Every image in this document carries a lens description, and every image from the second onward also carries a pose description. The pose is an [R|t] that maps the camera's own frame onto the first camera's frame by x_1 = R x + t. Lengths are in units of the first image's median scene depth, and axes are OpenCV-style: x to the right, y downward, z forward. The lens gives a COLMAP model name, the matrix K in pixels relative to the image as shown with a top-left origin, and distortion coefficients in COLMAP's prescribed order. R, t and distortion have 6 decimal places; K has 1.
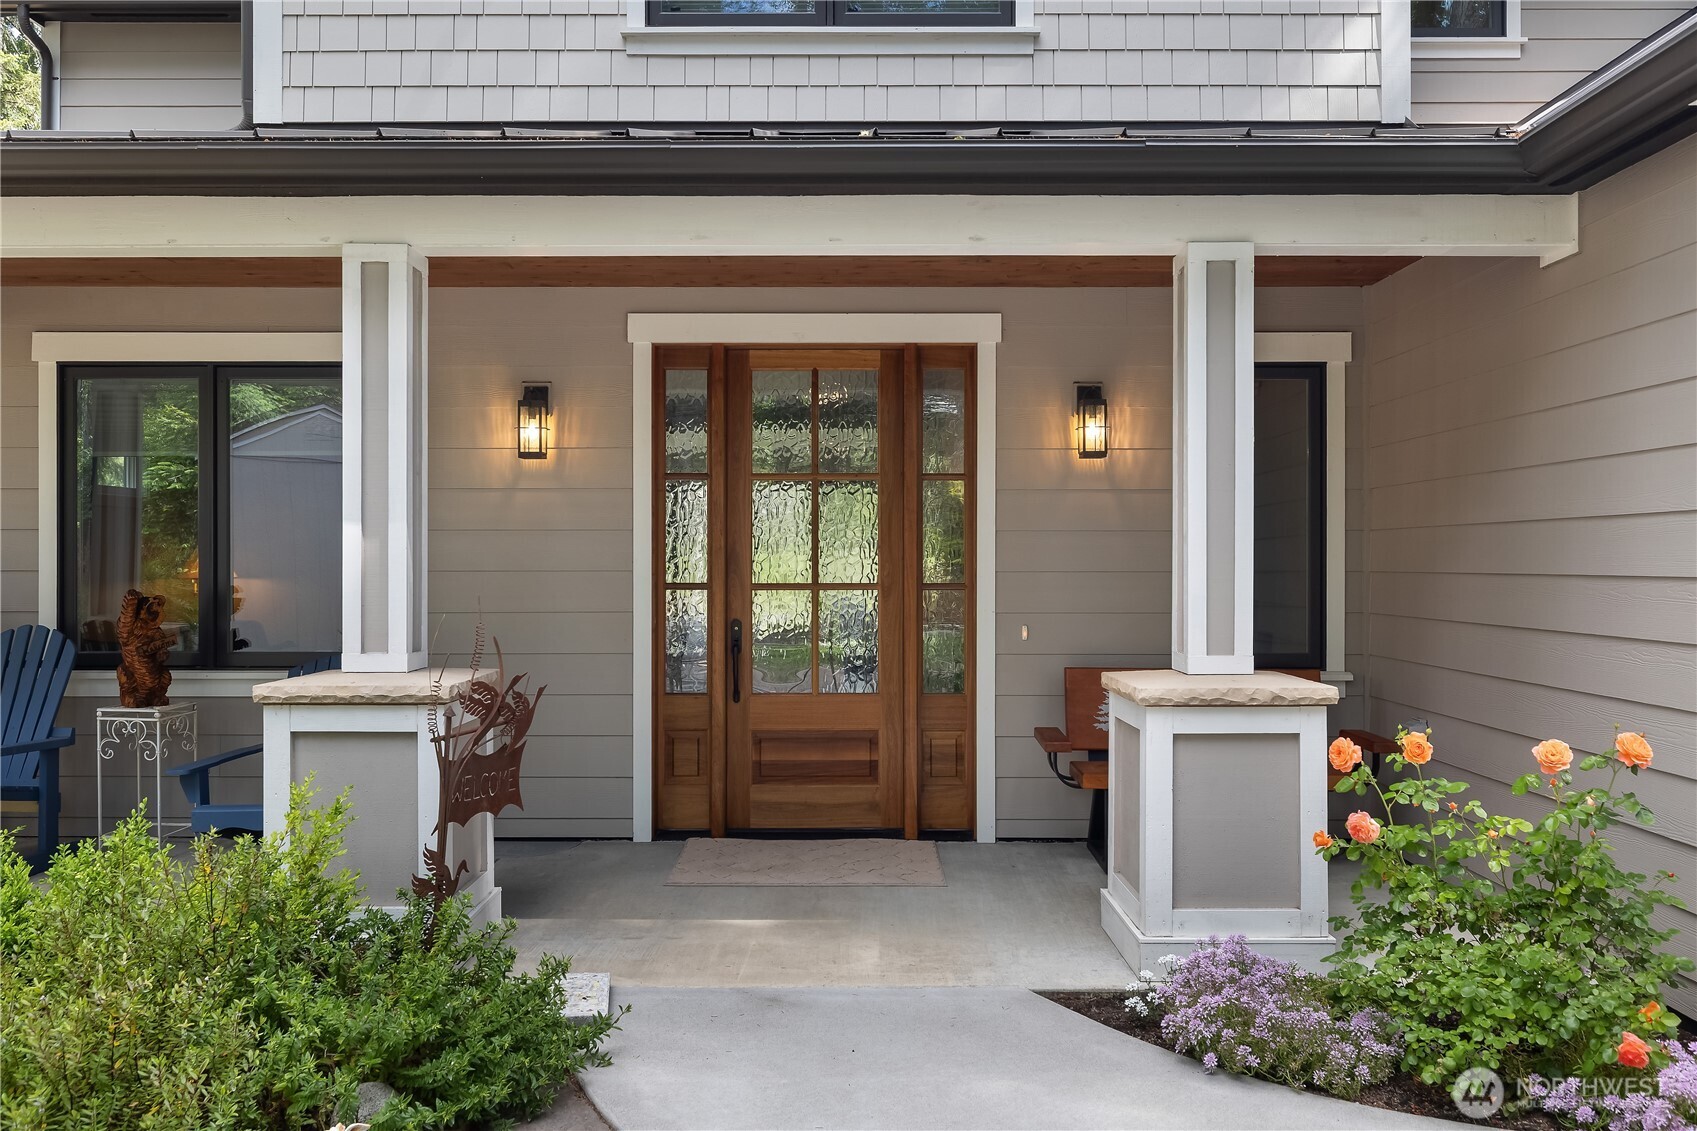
lens RADIAL K [[1352.7, 0, 846.2], [0, 1352.7, 558.6], [0, 0, 1]] dist [-0.005304, -0.001571]
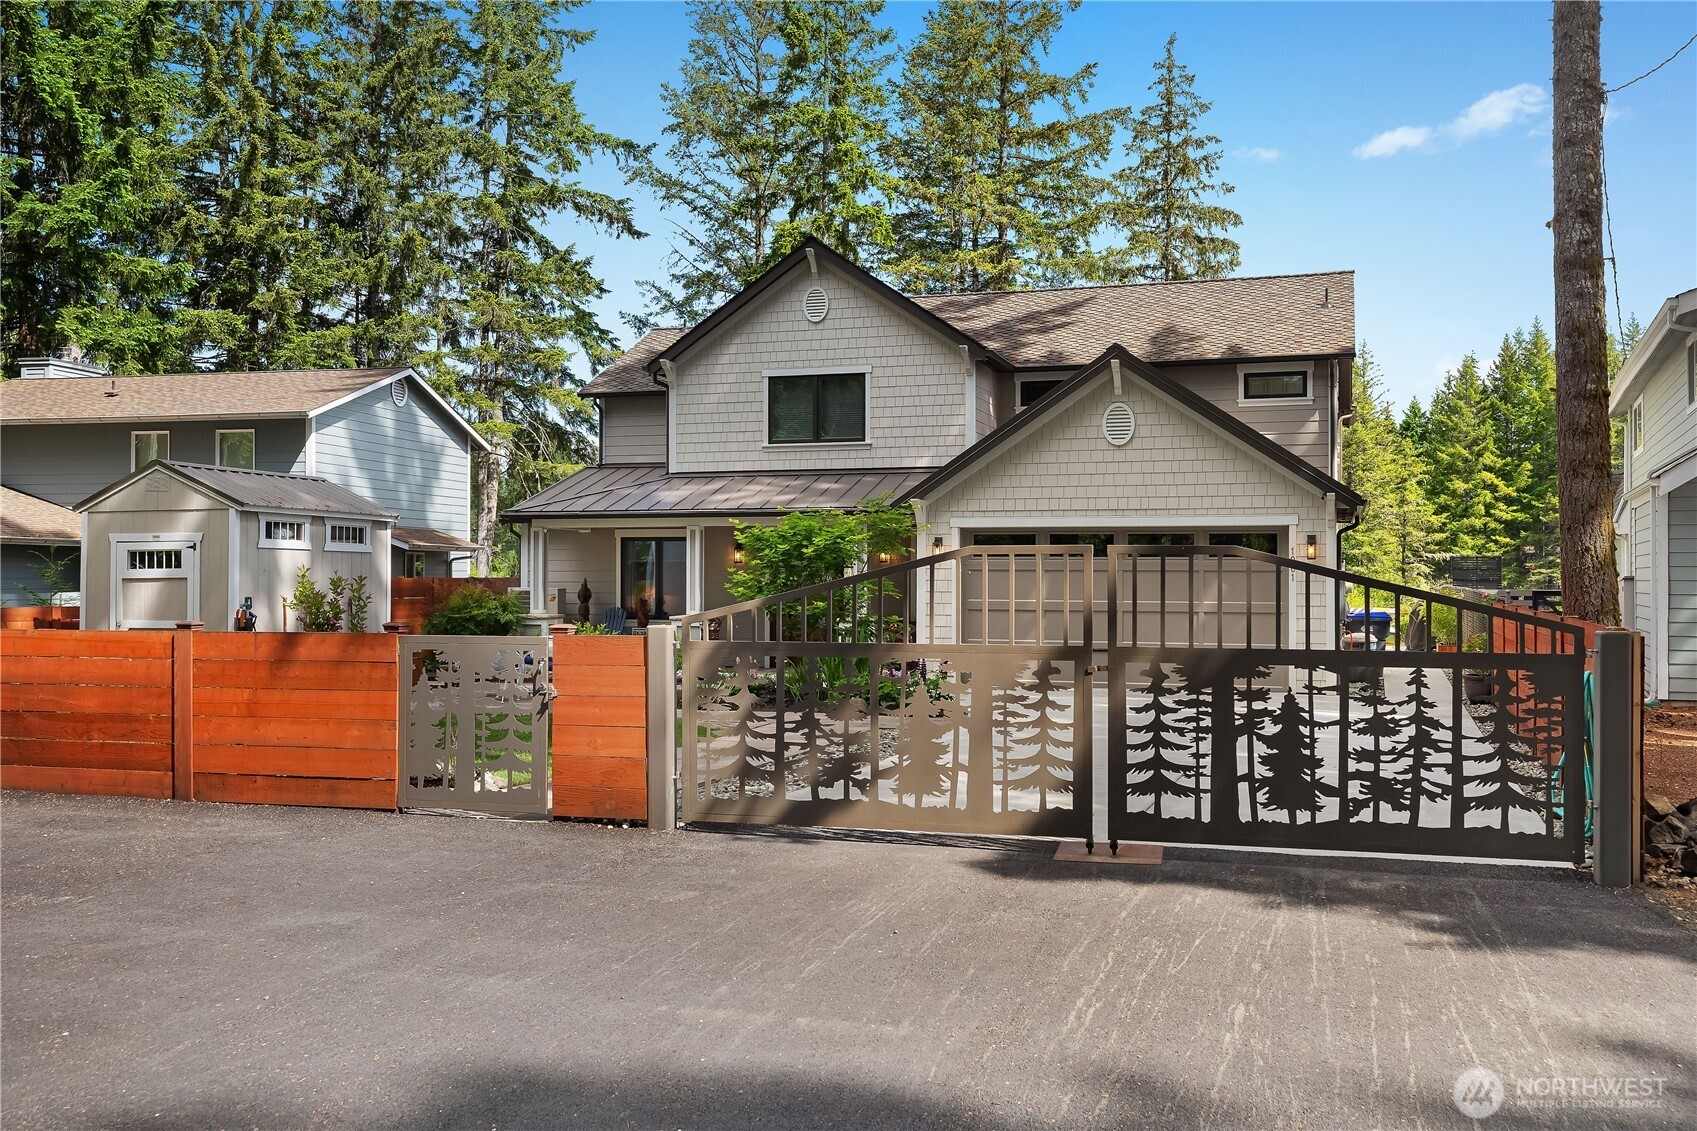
lens RADIAL K [[1563.3, 0, 849.9], [0, 1563.3, 566.8], [0, 0, 1]] dist [-0.021618, 0.000000]
pose [[0.955797, -0.001770, -0.294021, 1.302892], [0.002609, 0.999994, 0.002461, -0.071660], [0.294015, -0.003119, 0.955796, -2.972425]]
